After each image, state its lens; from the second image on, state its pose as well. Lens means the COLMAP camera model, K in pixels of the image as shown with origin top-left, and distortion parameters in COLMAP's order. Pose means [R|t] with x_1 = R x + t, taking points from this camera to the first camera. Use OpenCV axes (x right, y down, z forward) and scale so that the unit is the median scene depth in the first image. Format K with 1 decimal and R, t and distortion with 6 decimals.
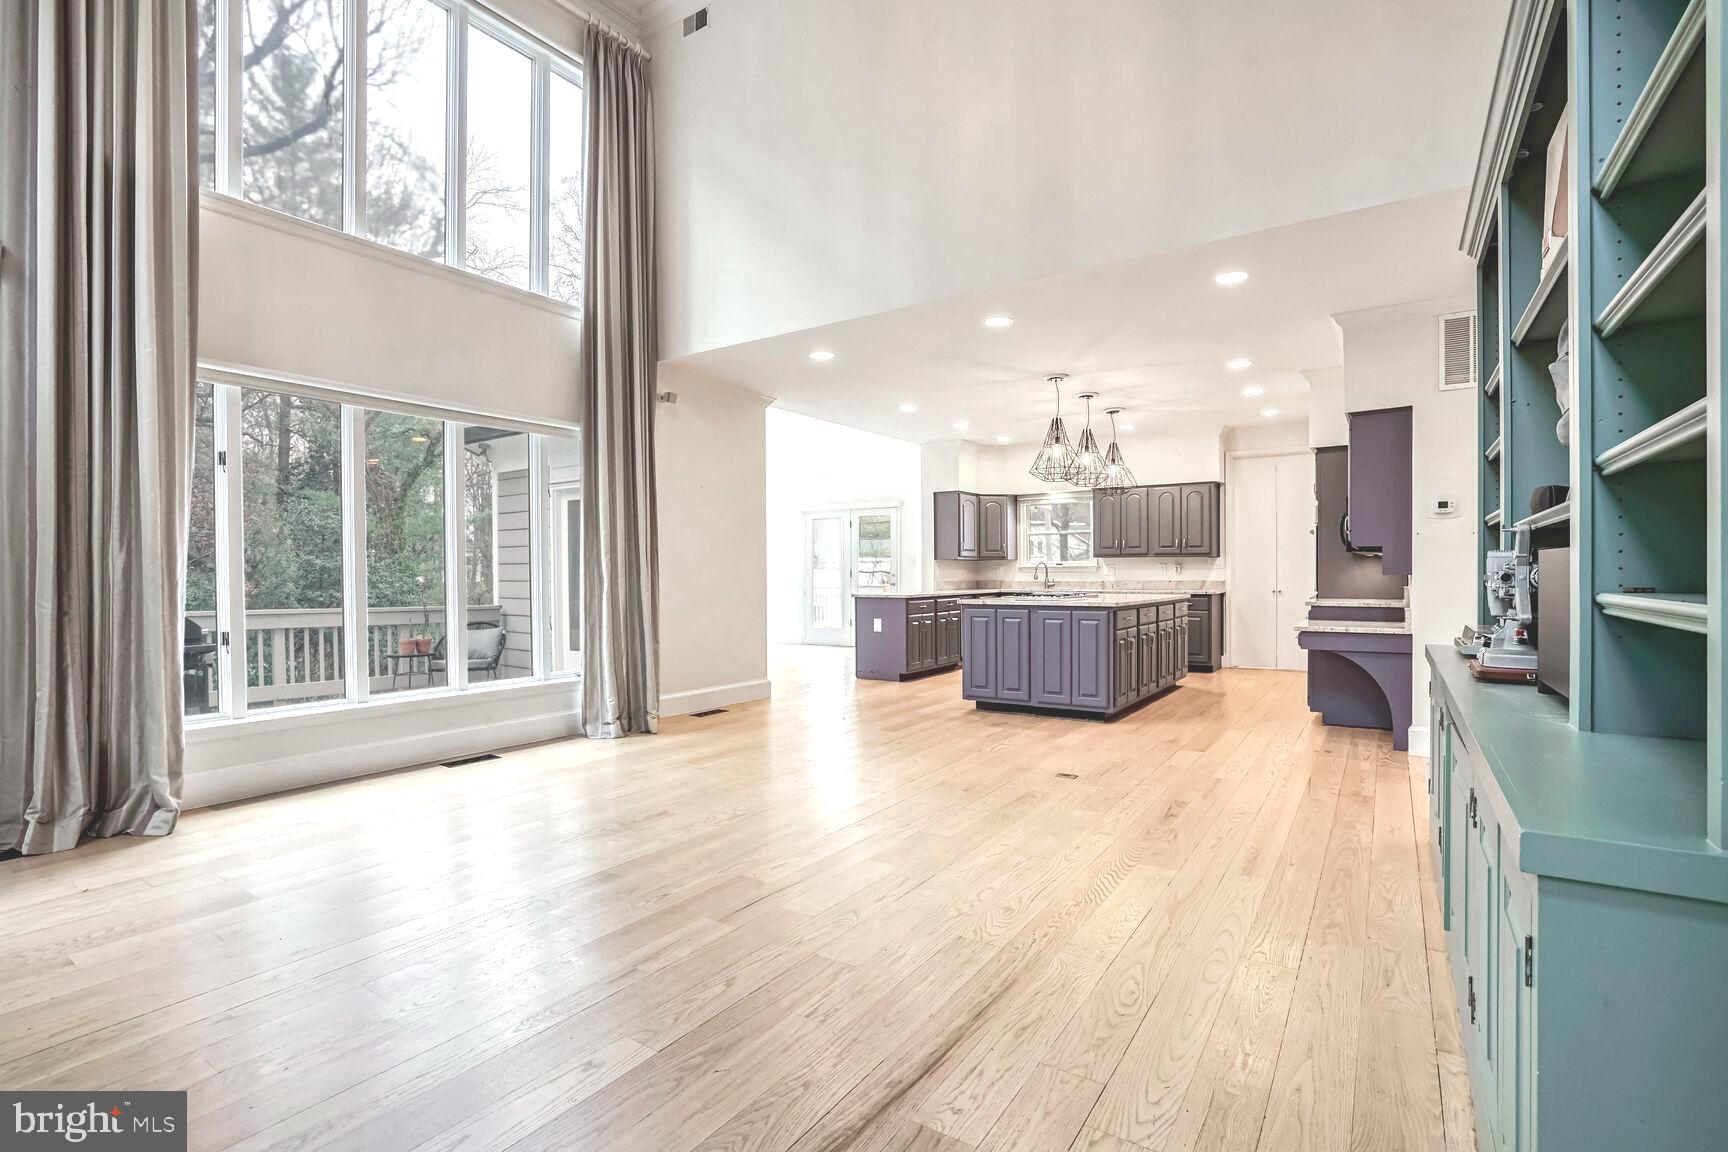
lens RADIAL K [[799.6, 0, 877.1], [0, 799.6, 575.6], [0, 0, 1]] dist [-0.029098, 0.005024]
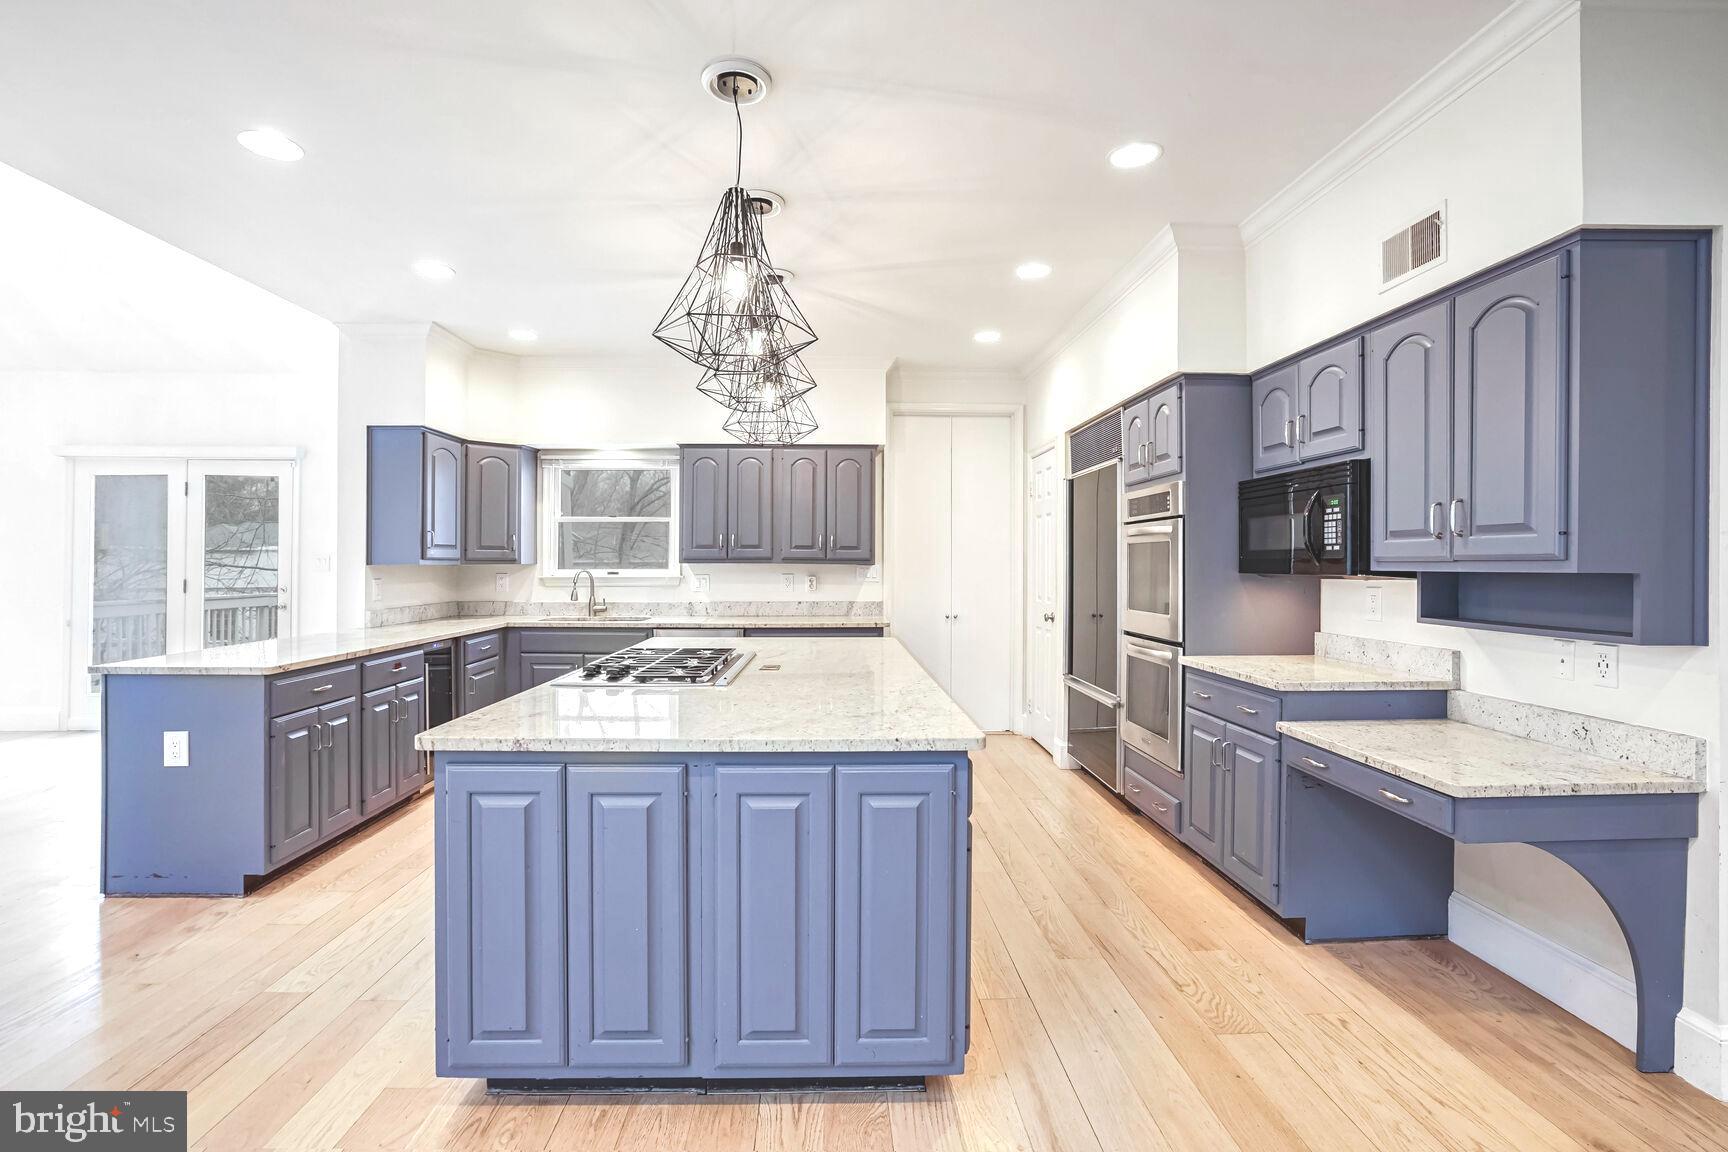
lens RADIAL K [[799.6, 0, 842.6], [0, 799.6, 559.6], [0, 0, 1]] dist [-0.029098, 0.005024]
pose [[0.830470, 0.010931, 0.556956, 0.048268], [-0.005234, 0.999916, -0.011820, -0.020006], [-0.557039, 0.006902, 0.830458, 0.478641]]
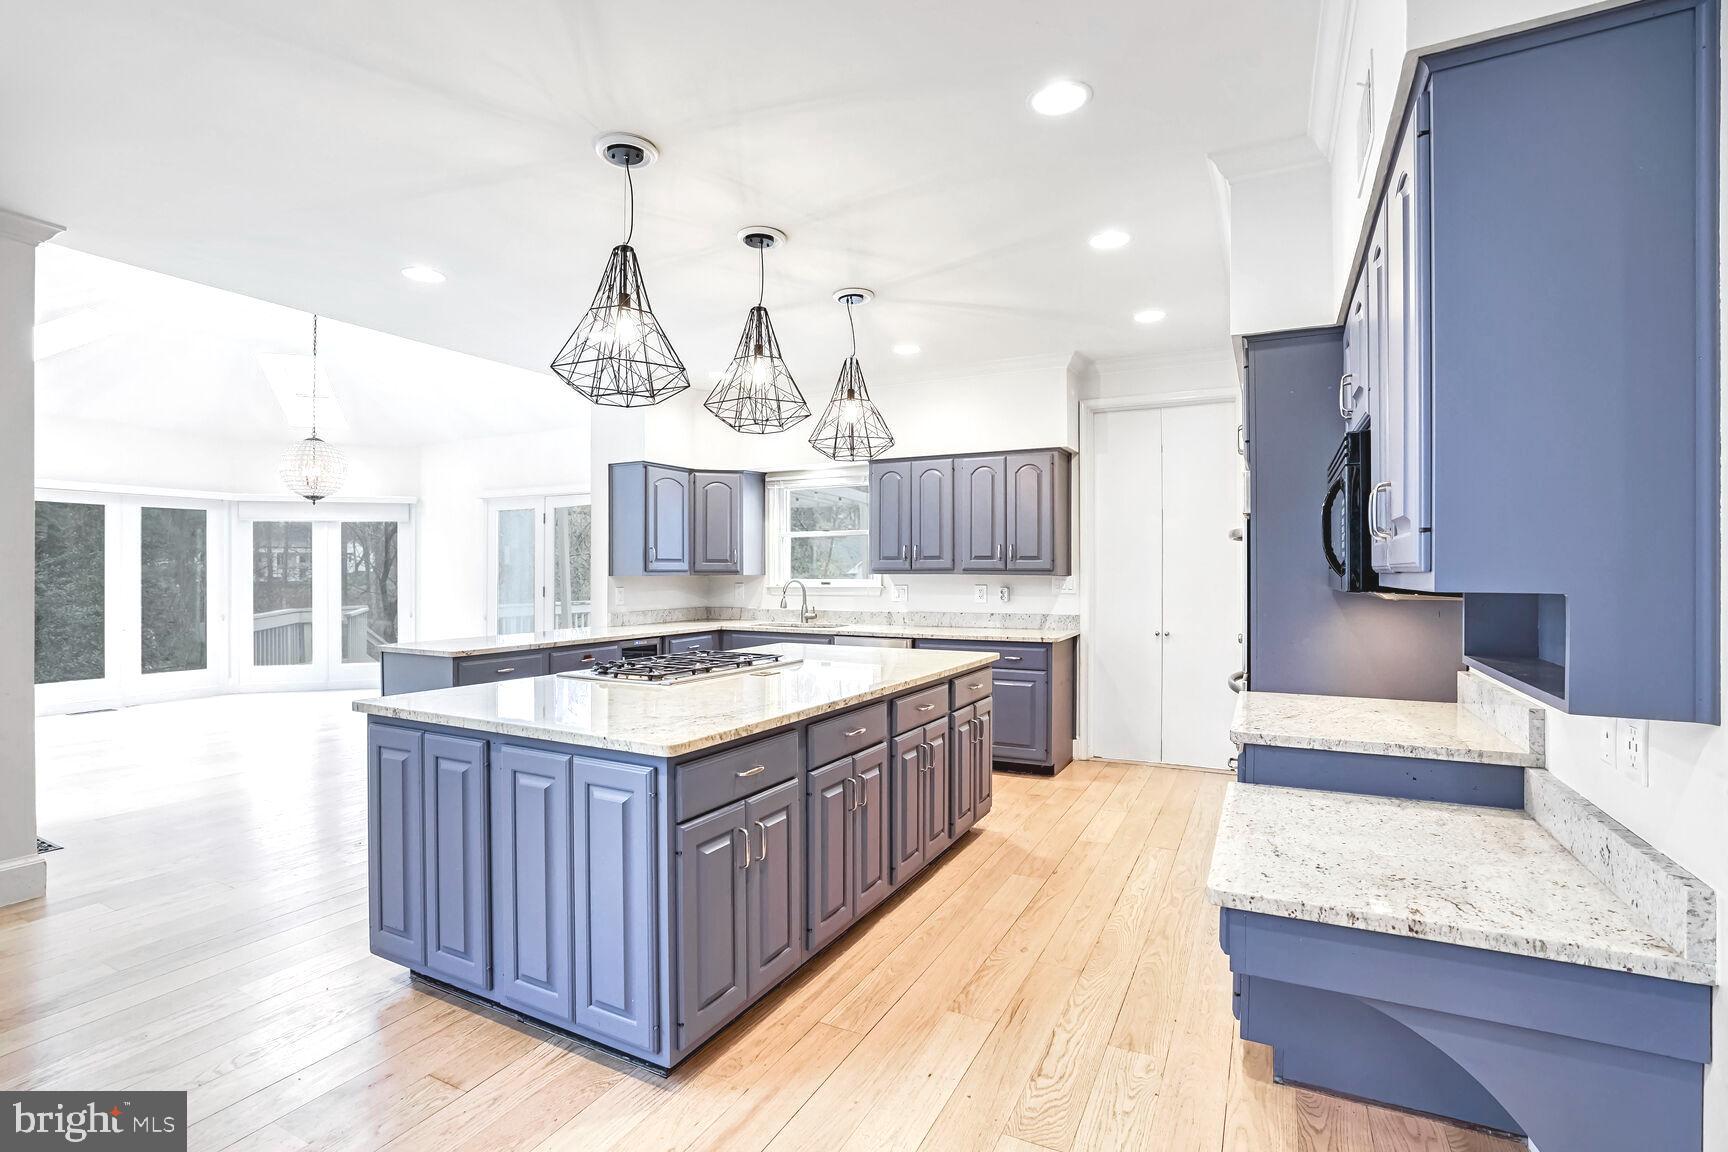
lens RADIAL K [[799.6, 0, 838.1], [0, 799.6, 566.6], [0, 0, 1]] dist [-0.029098, 0.005024]
pose [[0.997159, 0.007494, 0.074958, 0.212965], [-0.006621, 0.999907, -0.011891, -0.022173], [-0.075040, 0.011361, 0.997116, 0.416842]]
